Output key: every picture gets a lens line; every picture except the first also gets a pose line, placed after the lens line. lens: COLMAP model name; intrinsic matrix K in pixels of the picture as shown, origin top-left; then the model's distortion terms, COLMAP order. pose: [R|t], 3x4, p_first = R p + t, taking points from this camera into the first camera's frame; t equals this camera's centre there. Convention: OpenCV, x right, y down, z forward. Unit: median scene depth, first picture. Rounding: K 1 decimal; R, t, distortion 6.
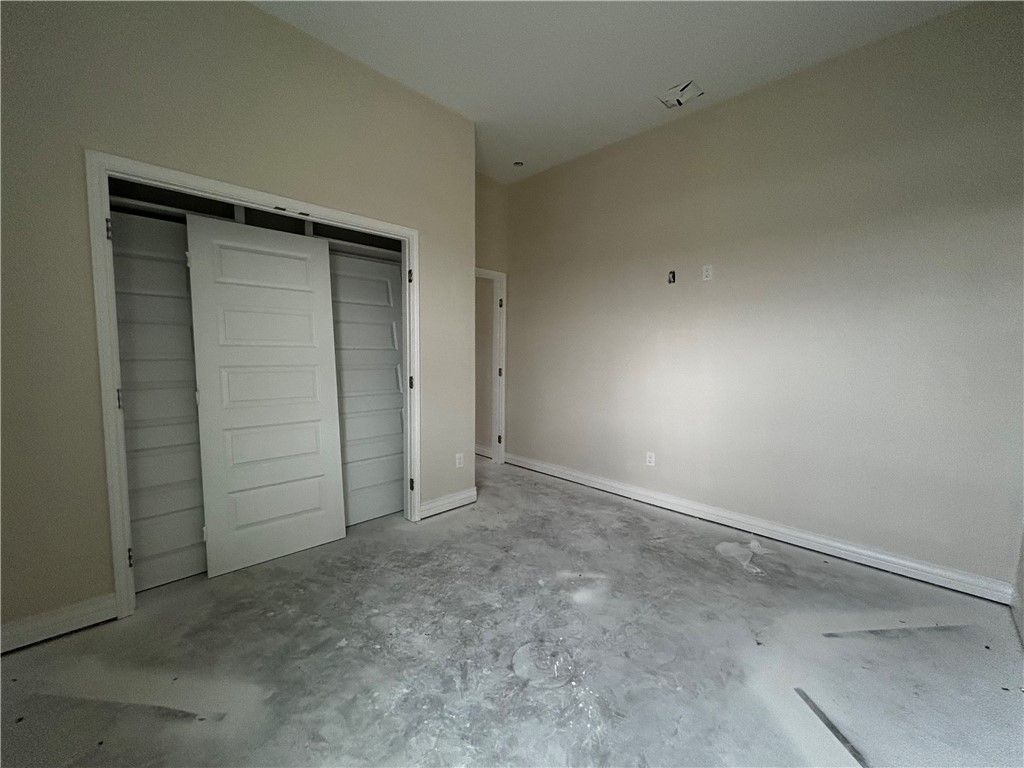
lens RADIAL K [[413.6, 0, 510.6], [0, 413.6, 383.2], [0, 0, 1]] dist [0.000568, -0.000018]
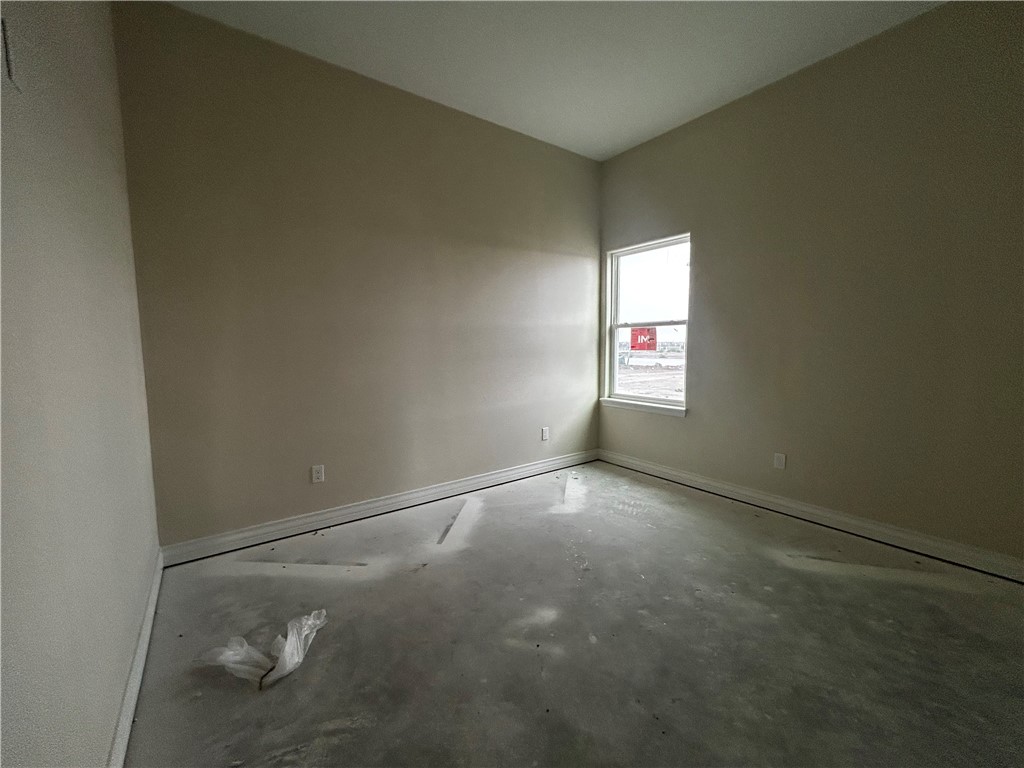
lens RADIAL K [[413.6, 0, 510.6], [0, 413.6, 383.2], [0, 0, 1]] dist [0.000568, -0.000018]
pose [[-0.987505, -0.019748, 0.156344, 0.126767], [0.008540, 0.983952, 0.178227, -0.140705], [-0.157354, 0.177335, -0.971489, 1.876612]]
